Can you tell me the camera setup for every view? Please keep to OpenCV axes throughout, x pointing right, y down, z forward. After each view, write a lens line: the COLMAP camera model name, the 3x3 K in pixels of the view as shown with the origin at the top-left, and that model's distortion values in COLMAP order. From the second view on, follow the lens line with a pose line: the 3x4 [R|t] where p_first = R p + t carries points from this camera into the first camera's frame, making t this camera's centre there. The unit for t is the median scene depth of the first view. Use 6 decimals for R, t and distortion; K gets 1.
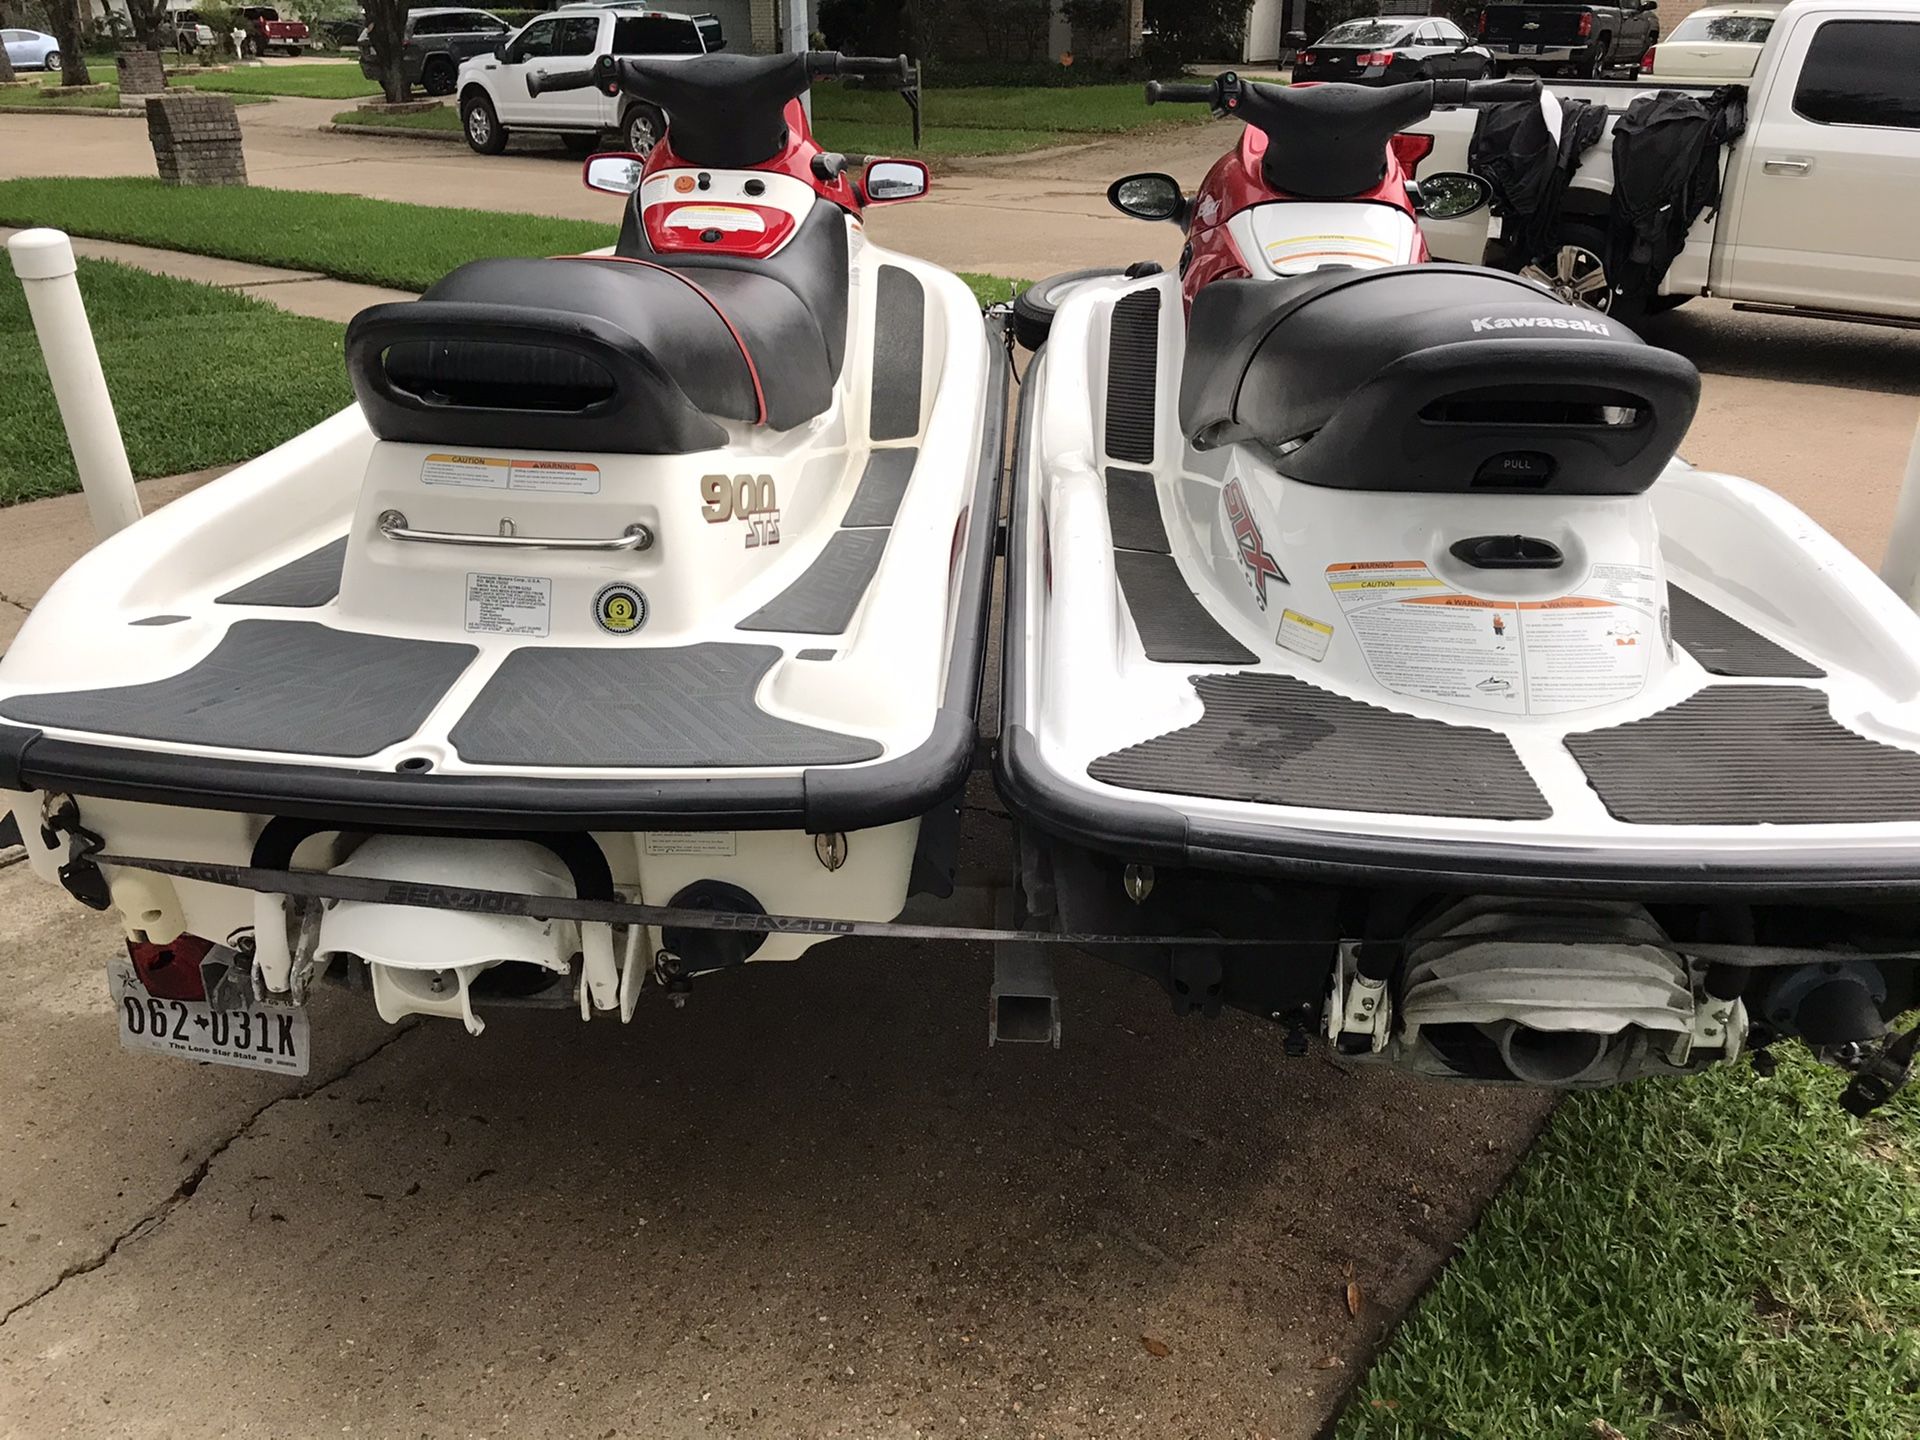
lens RADIAL K [[1592.9, 0, 924.8], [0, 1592.9, 719.0], [0, 0, 1]] dist [0.008744, 0.020668]
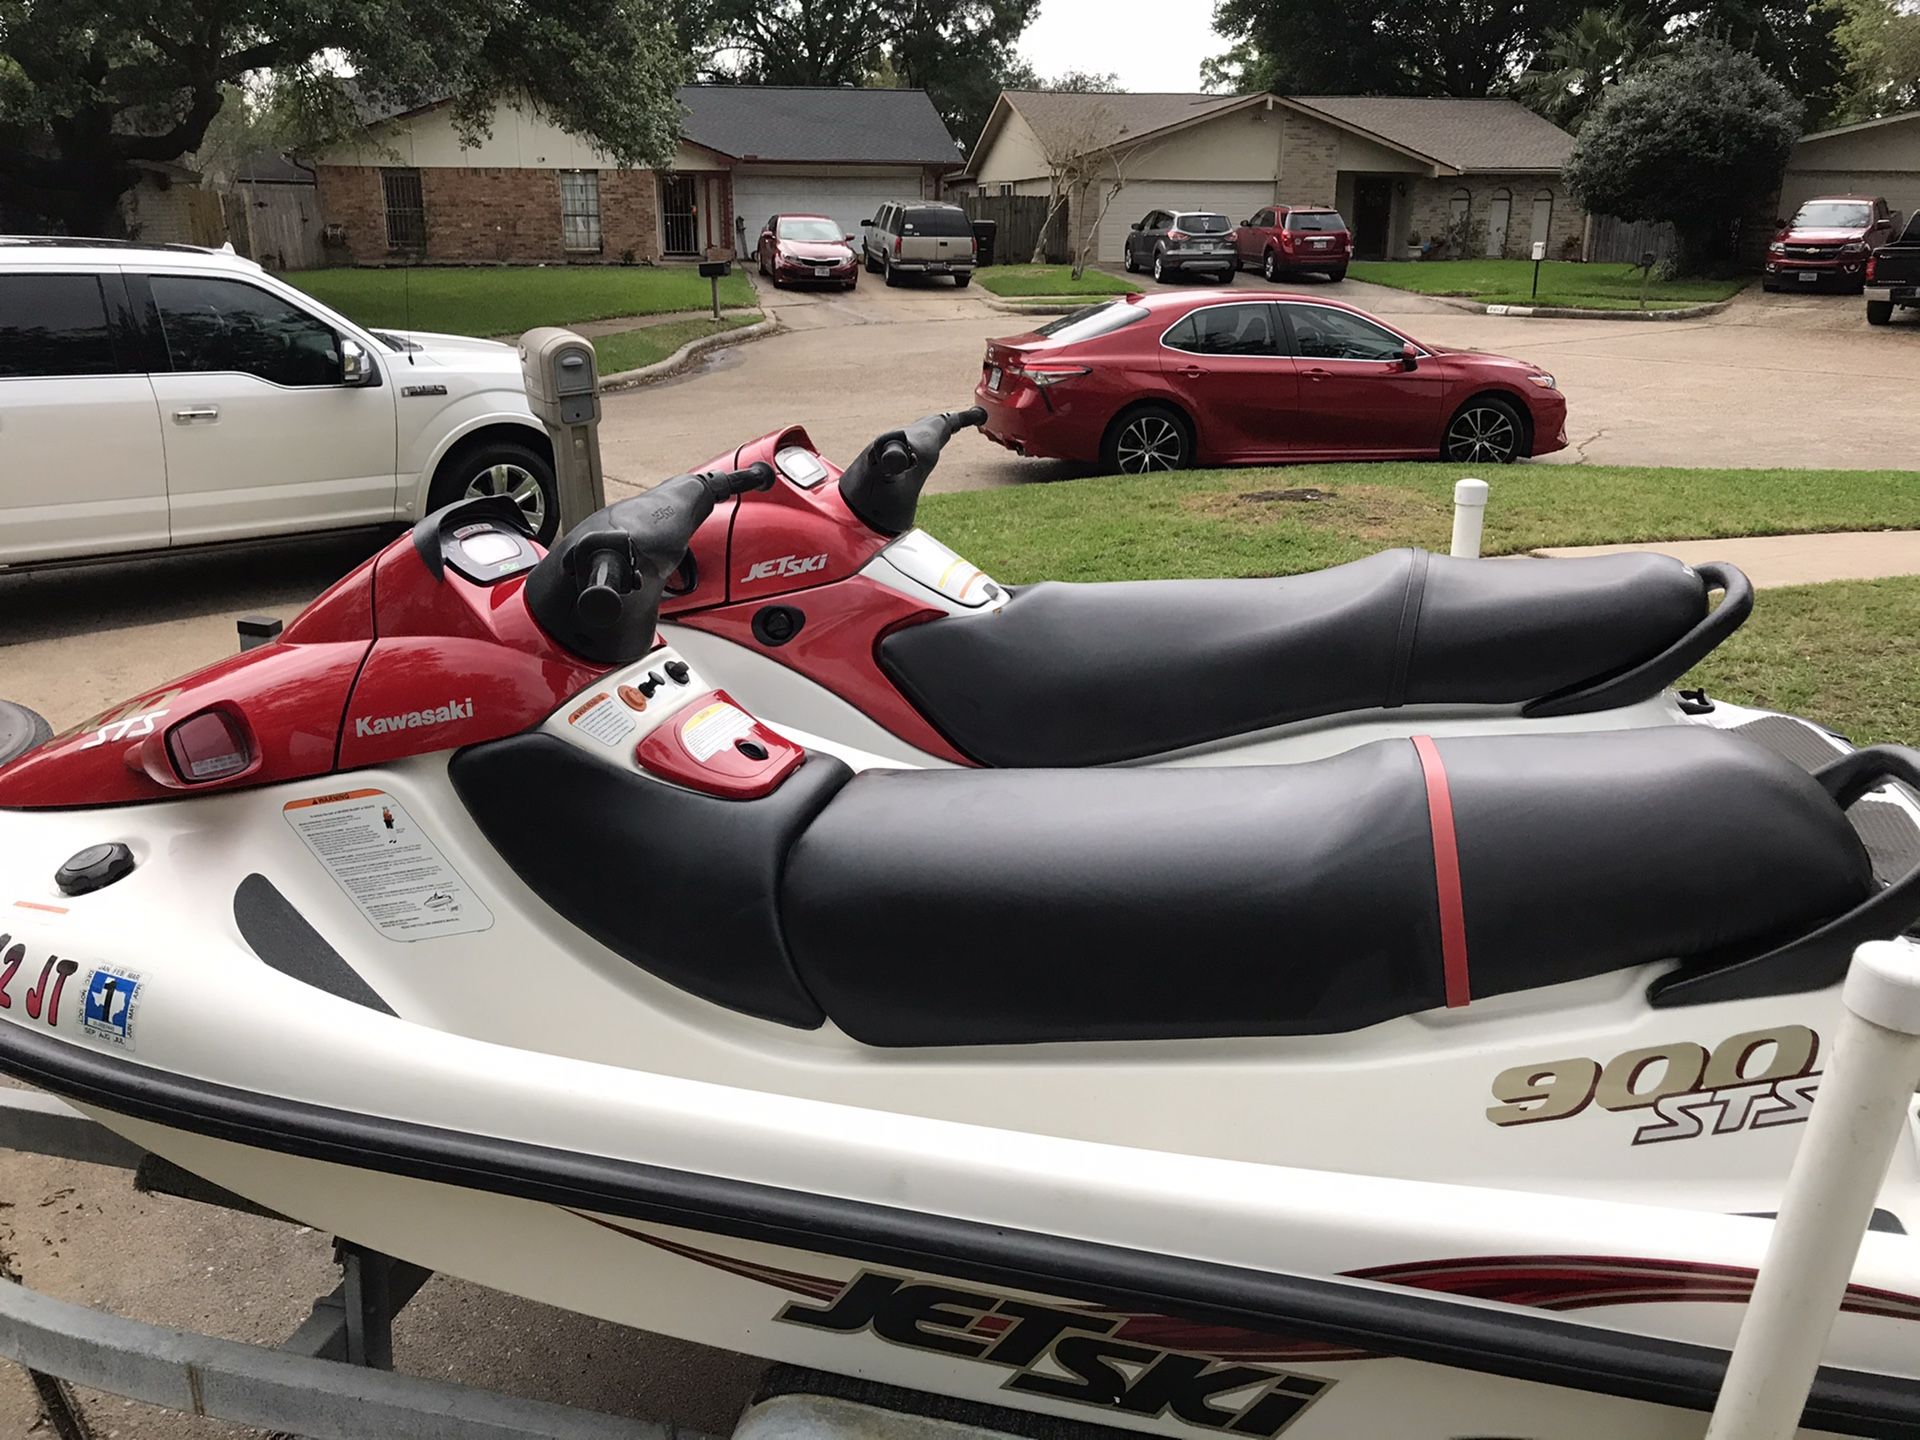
lens RADIAL K [[1597.1, 0, 960.0], [0, 1597.1, 720.0], [0, 0, 1]] dist [0.000271, -0.013367]
pose [[0.163445, -0.292430, 0.942216, -0.702254], [0.386583, 0.897665, 0.211544, -0.394245], [-0.907656, 0.329668, 0.259767, 0.688415]]
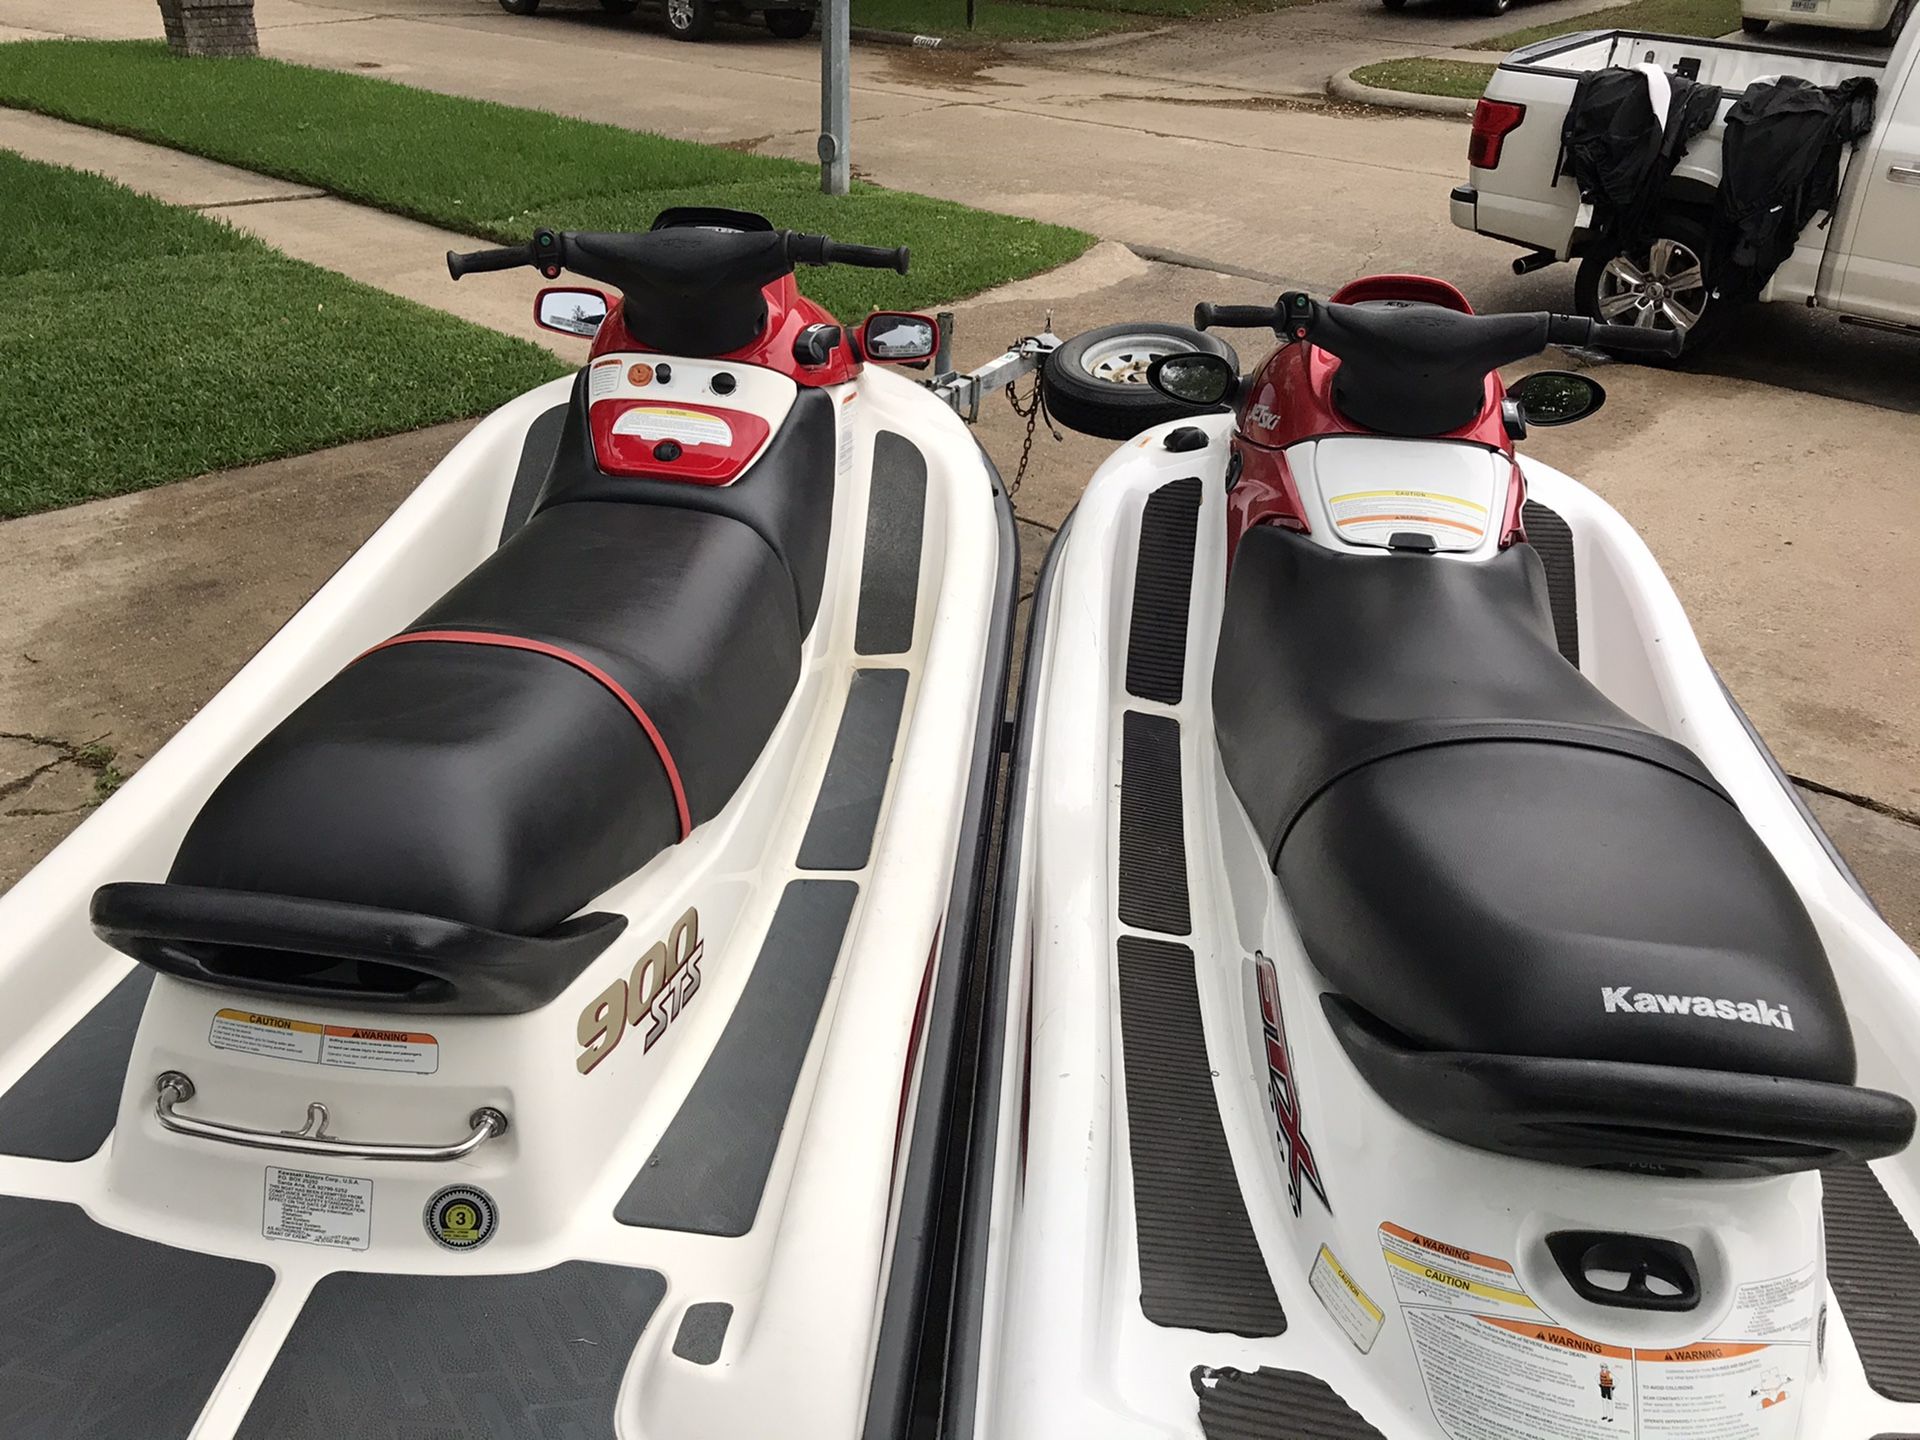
lens RADIAL K [[1580.7, 0, 927.3], [0, 1580.7, 714.9], [0, 0, 1]] dist [0.041790, -0.041951]
pose [[0.998791, 0.046614, -0.015610, 0.020736], [-0.045009, 0.994845, 0.090874, -0.229547], [0.019766, -0.090061, 0.995740, 0.149388]]
